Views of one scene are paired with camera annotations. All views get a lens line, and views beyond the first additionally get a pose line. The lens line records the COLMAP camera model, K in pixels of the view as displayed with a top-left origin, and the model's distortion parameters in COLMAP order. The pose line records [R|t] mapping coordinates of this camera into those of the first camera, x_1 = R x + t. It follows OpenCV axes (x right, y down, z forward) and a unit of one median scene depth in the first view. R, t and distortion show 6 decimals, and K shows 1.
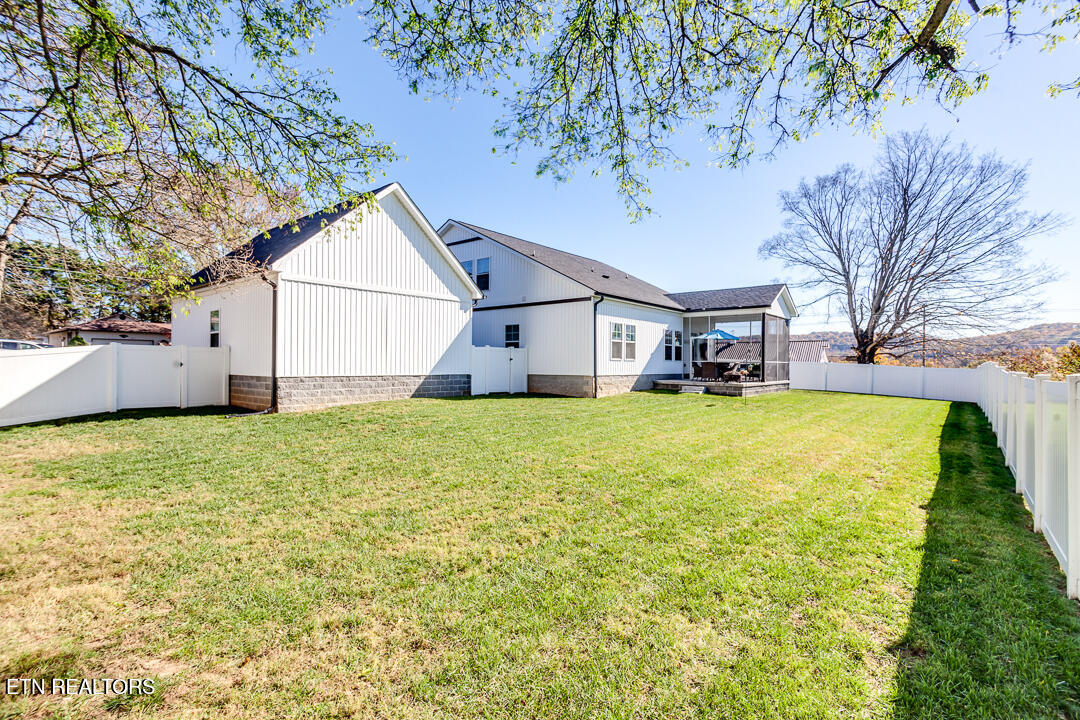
lens RADIAL K [[537.7, 0, 539.1], [0, 537.7, 363.1], [0, 0, 1]] dist [-0.032026, 0.011522]
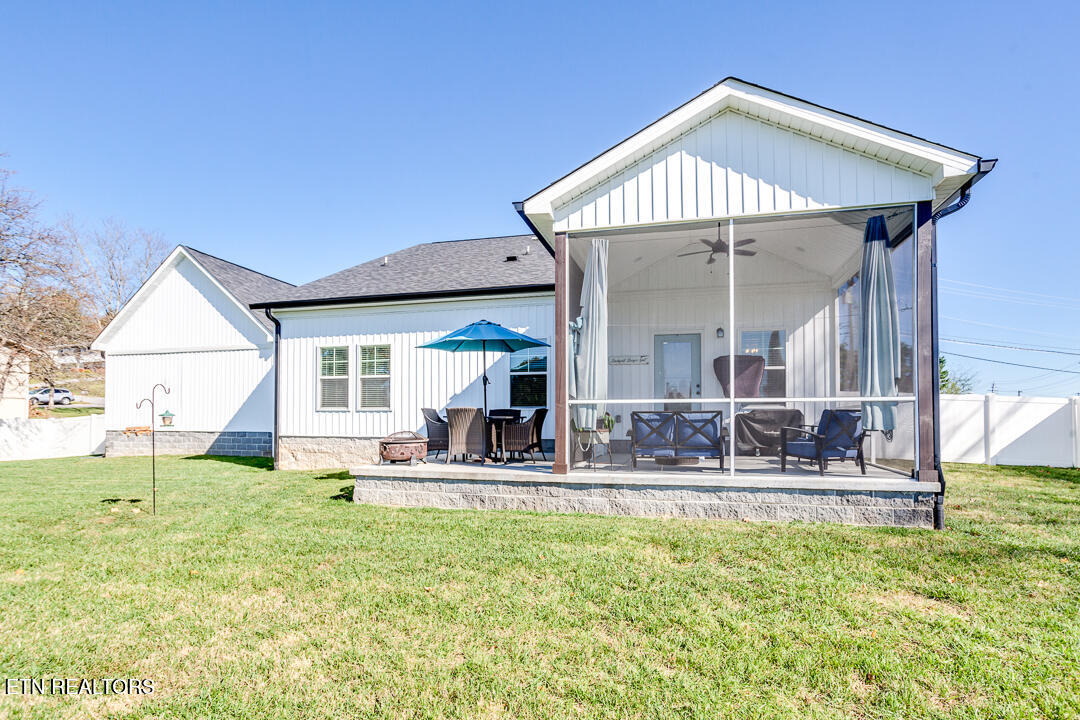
lens RADIAL K [[537.7, 0, 539.7], [0, 537.7, 417.5], [0, 0, 1]] dist [-0.032026, 0.011522]
pose [[0.416119, -0.013237, -0.909214, 0.759373], [0.004568, 0.999912, -0.012467, 0.009780], [0.909299, 0.001034, 0.416143, 0.961098]]
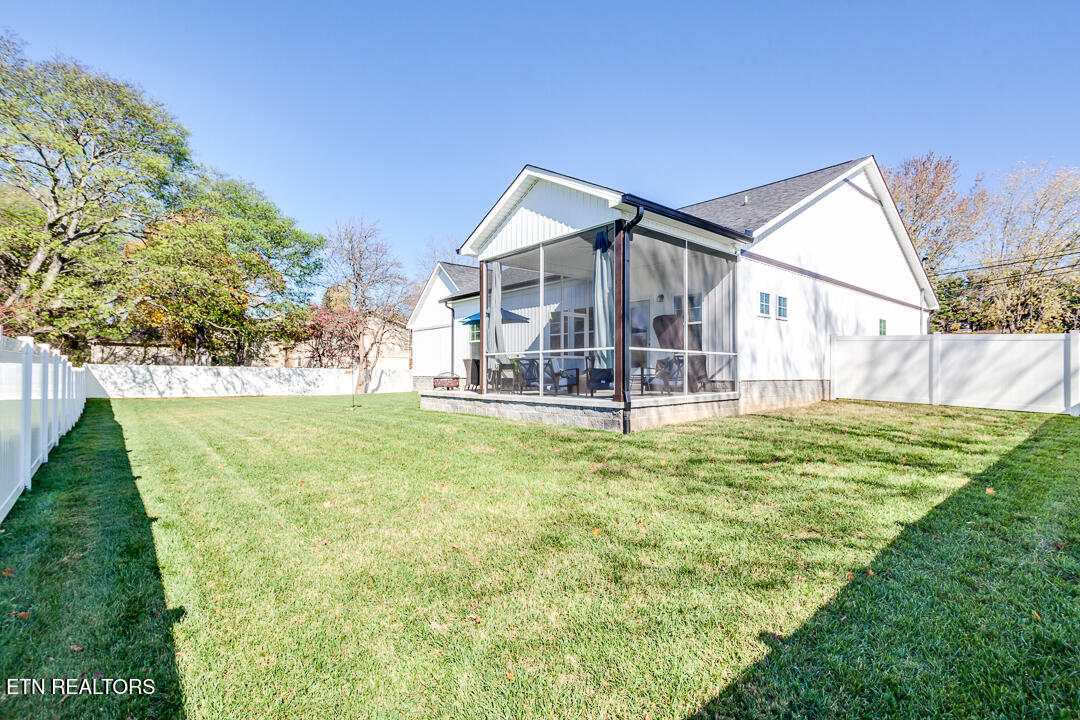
lens RADIAL K [[519.6, 0, 538.4], [0, 519.6, 365.3], [0, 0, 1]] dist [-0.002417, -0.000105]
pose [[-0.195281, -0.018835, -0.980567, 1.009273], [0.002350, 0.999804, -0.019672, 0.019164], [0.980745, -0.006146, -0.195198, 1.272314]]
